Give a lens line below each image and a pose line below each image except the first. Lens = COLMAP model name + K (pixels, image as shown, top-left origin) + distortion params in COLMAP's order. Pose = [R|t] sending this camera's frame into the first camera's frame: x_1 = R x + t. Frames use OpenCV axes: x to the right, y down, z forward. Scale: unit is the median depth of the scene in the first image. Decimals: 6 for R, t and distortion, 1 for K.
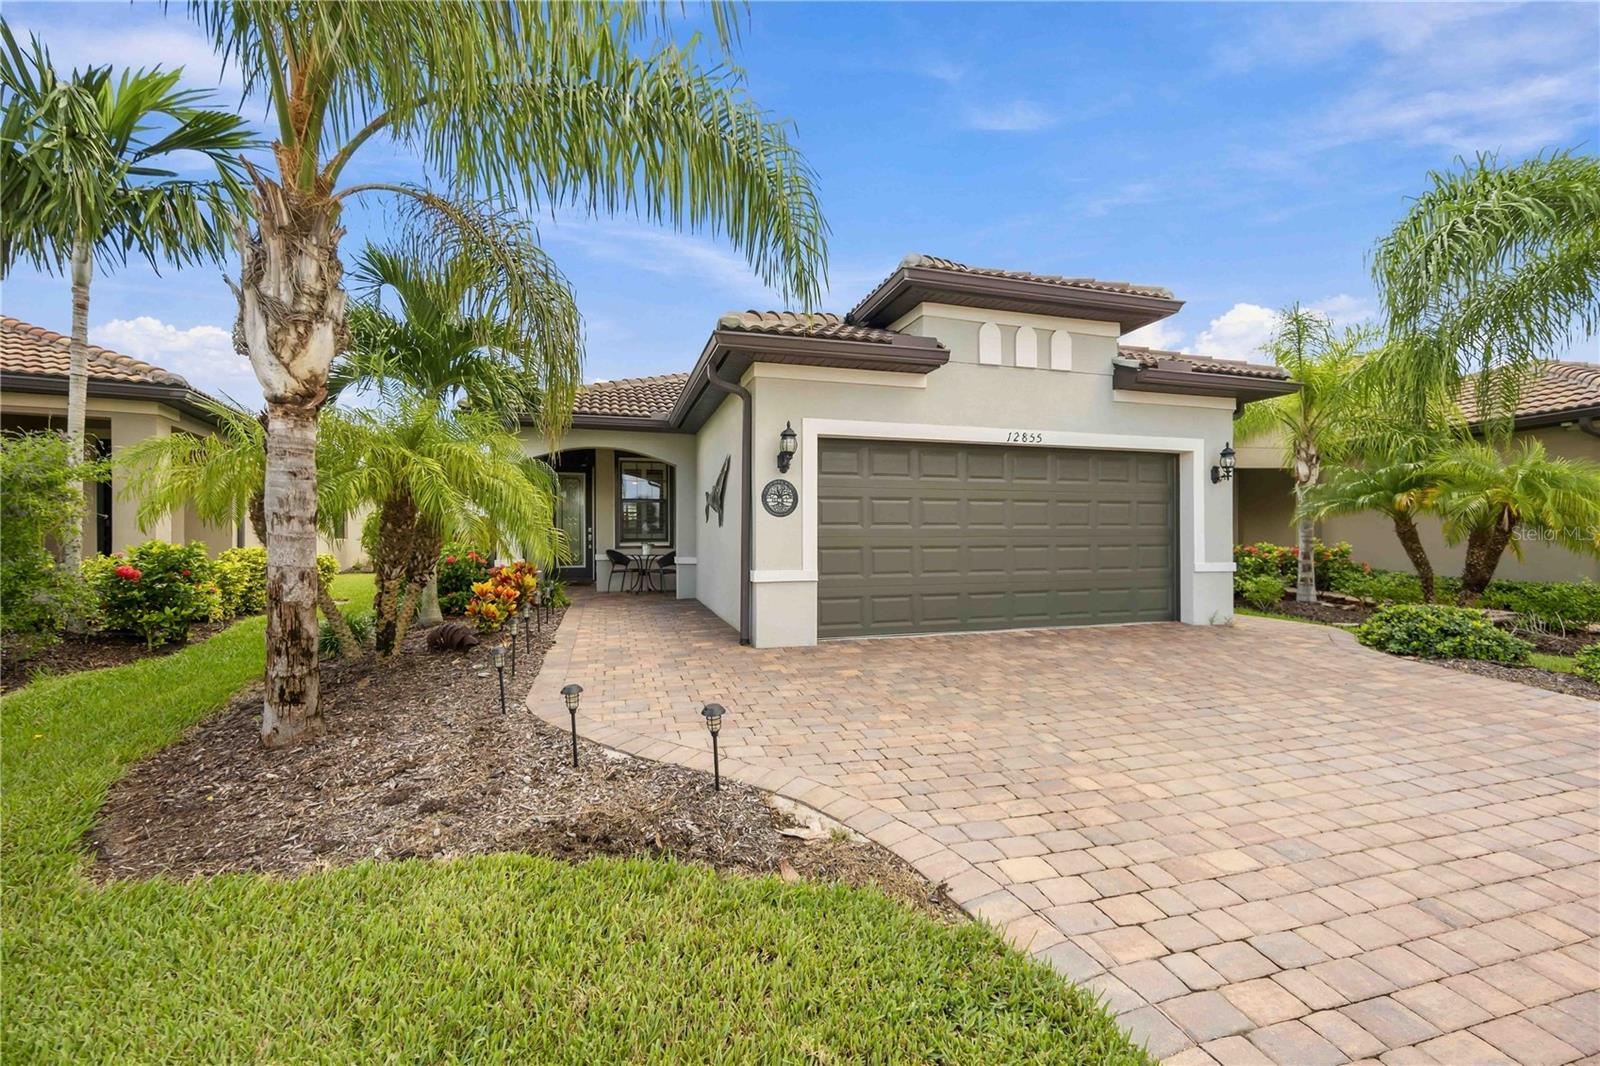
lens RADIAL K [[656.2, 0, 801.6], [0, 656.2, 544.5], [0, 0, 1]] dist [0.013216, 0.000188]
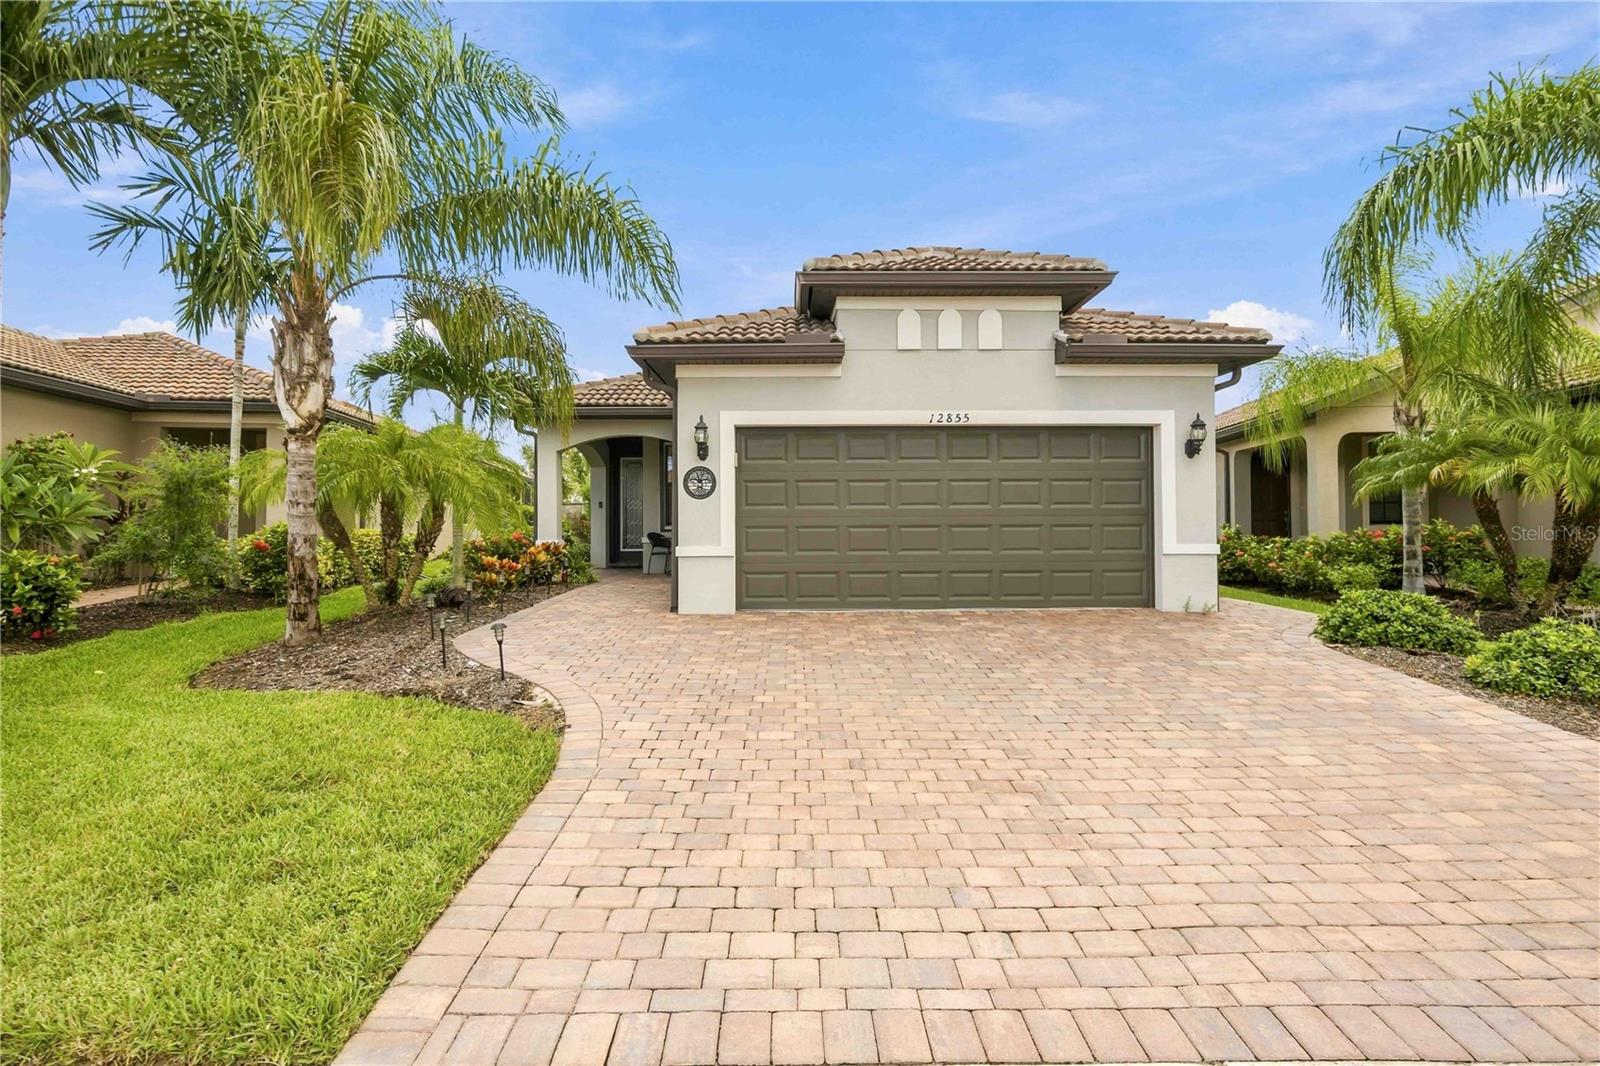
lens RADIAL K [[836.1, 0, 799.1], [0, 836.1, 521.0], [0, 0, 1]] dist [-0.001332, -0.000389]
pose [[0.958106, -0.002778, -0.286402, 0.532271], [-0.001745, 0.999878, -0.015538, 0.017219], [0.286410, 0.015387, 0.957984, -0.325205]]
